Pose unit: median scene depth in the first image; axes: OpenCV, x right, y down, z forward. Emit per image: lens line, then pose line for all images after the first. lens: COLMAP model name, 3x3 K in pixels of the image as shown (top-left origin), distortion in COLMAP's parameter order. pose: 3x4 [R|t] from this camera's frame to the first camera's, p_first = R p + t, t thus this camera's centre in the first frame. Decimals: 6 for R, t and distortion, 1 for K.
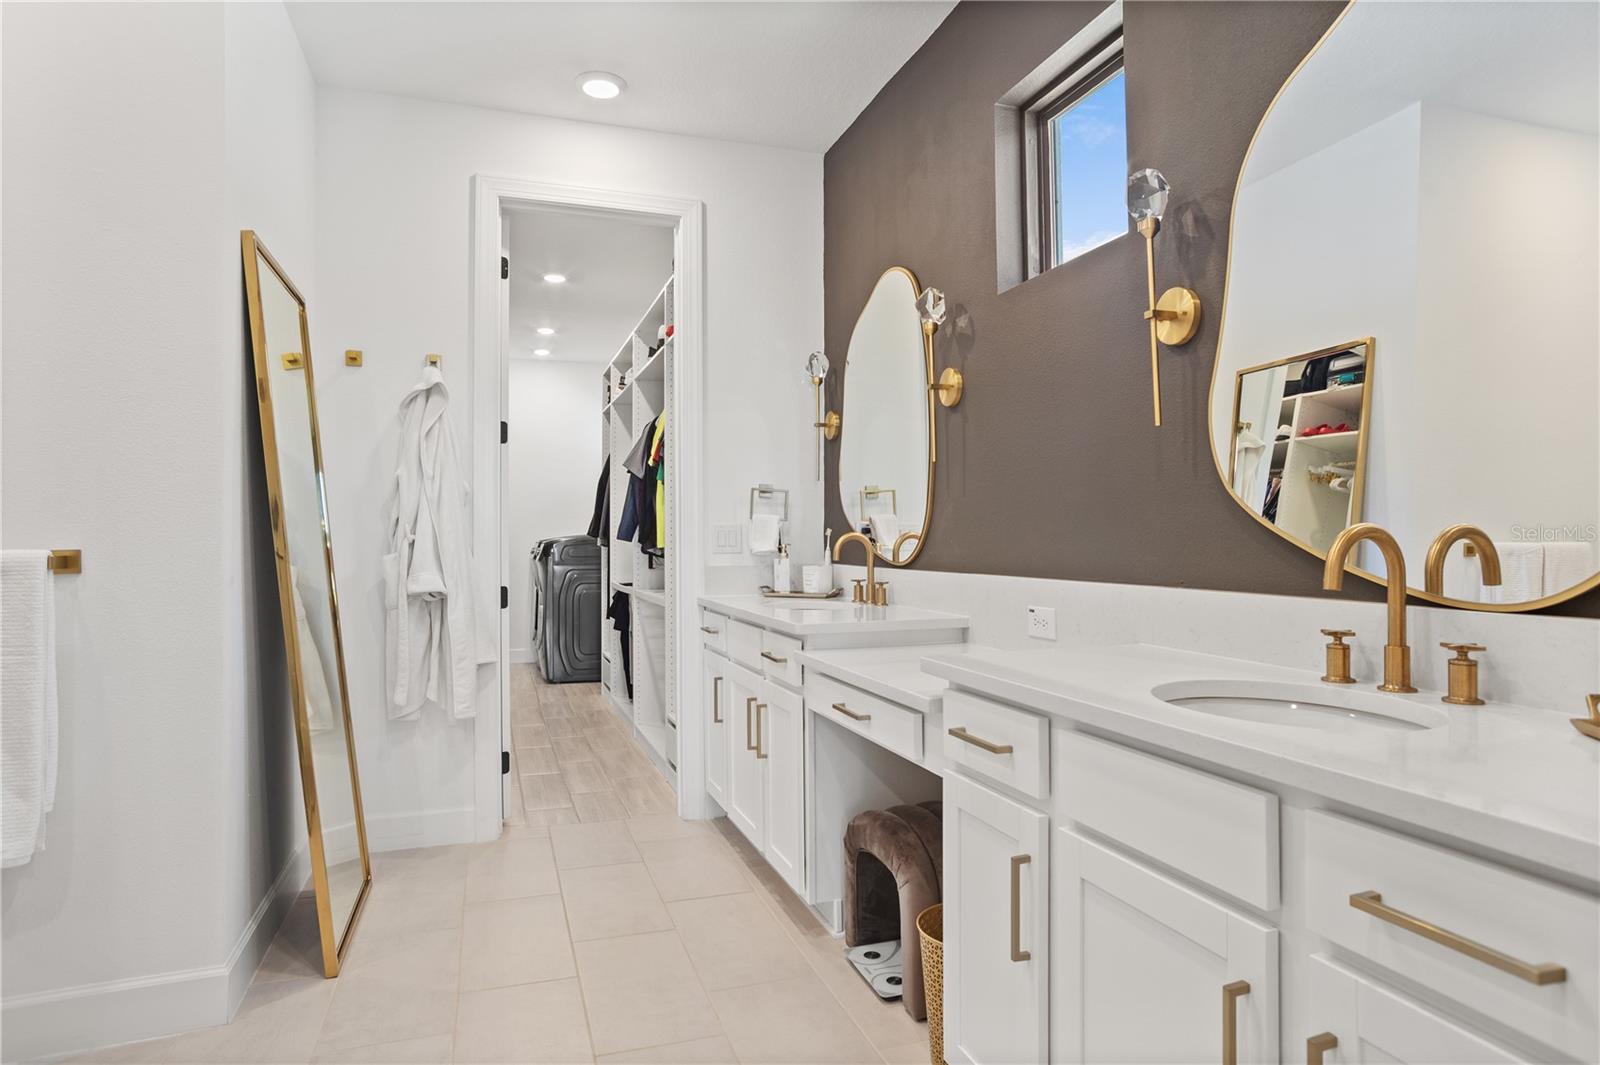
lens RADIAL K [[913.5, 0, 800.2], [0, 913.5, 532.1], [0, 0, 1]] dist [-0.050372, 0.028523]
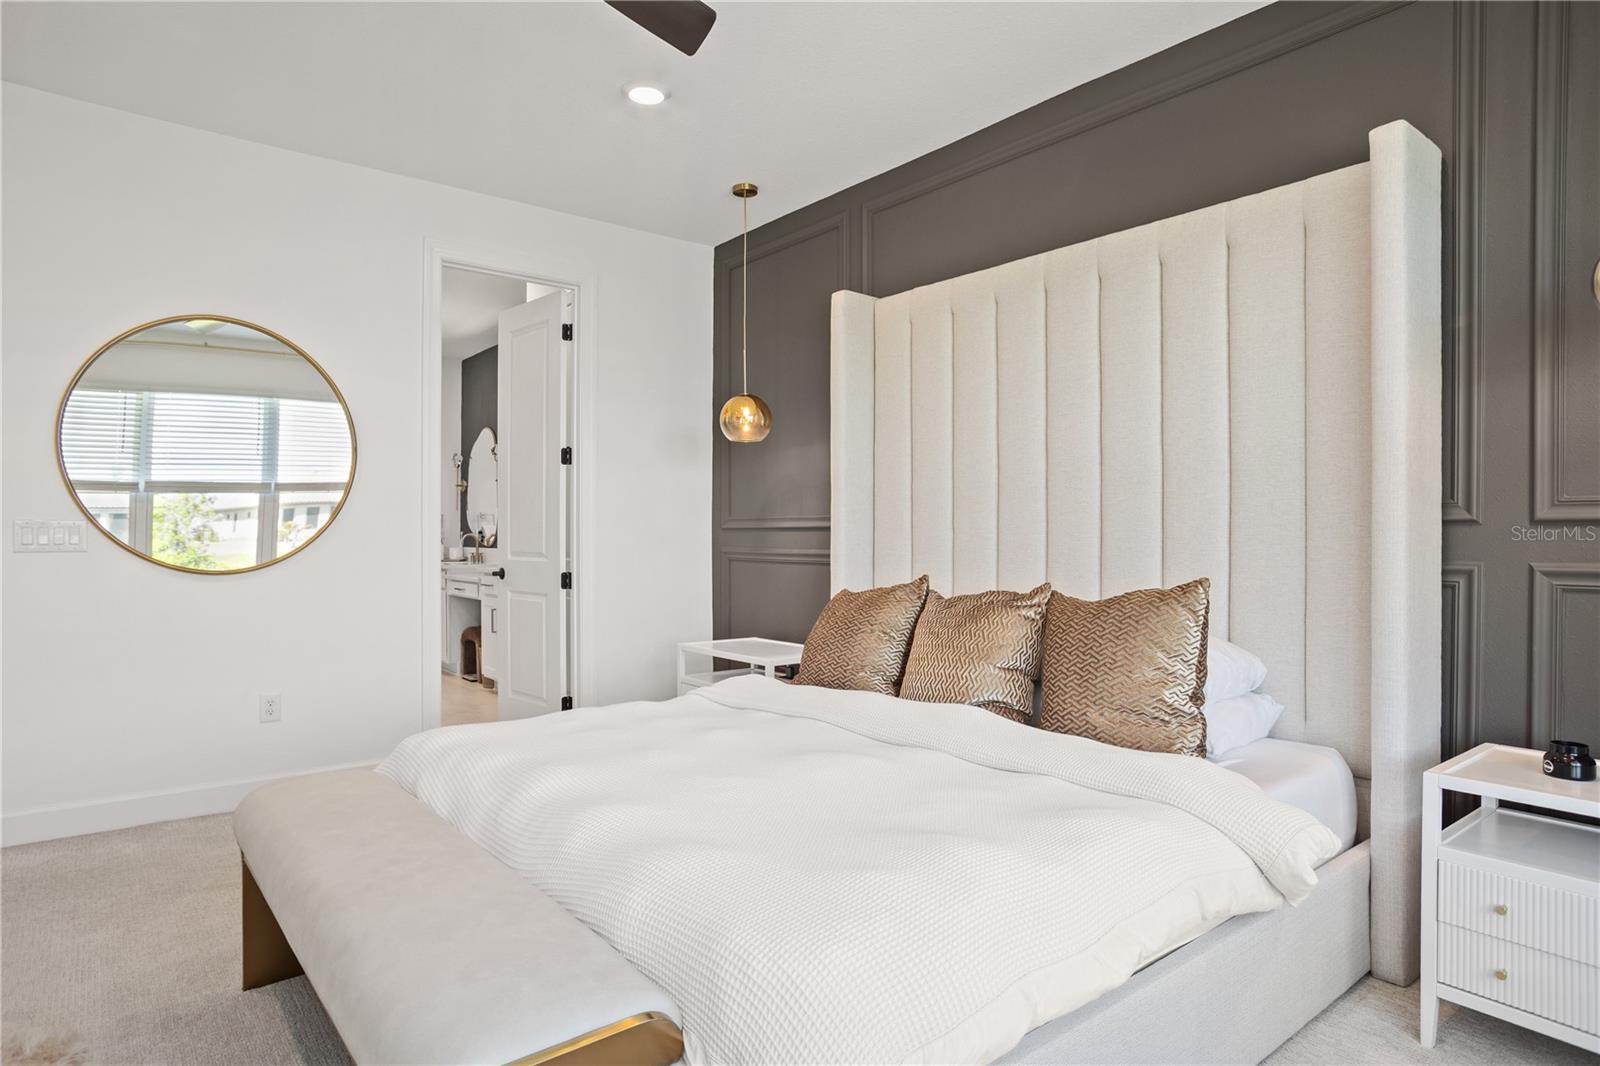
lens RADIAL K [[913.5, 0, 797.1], [0, 913.5, 535.0], [0, 0, 1]] dist [-0.050372, 0.028523]
pose [[0.941527, 0.004179, 0.336912, 0.056683], [-0.004969, 0.999987, 0.001483, -0.002798], [-0.336901, -0.003071, 0.941535, -1.434960]]
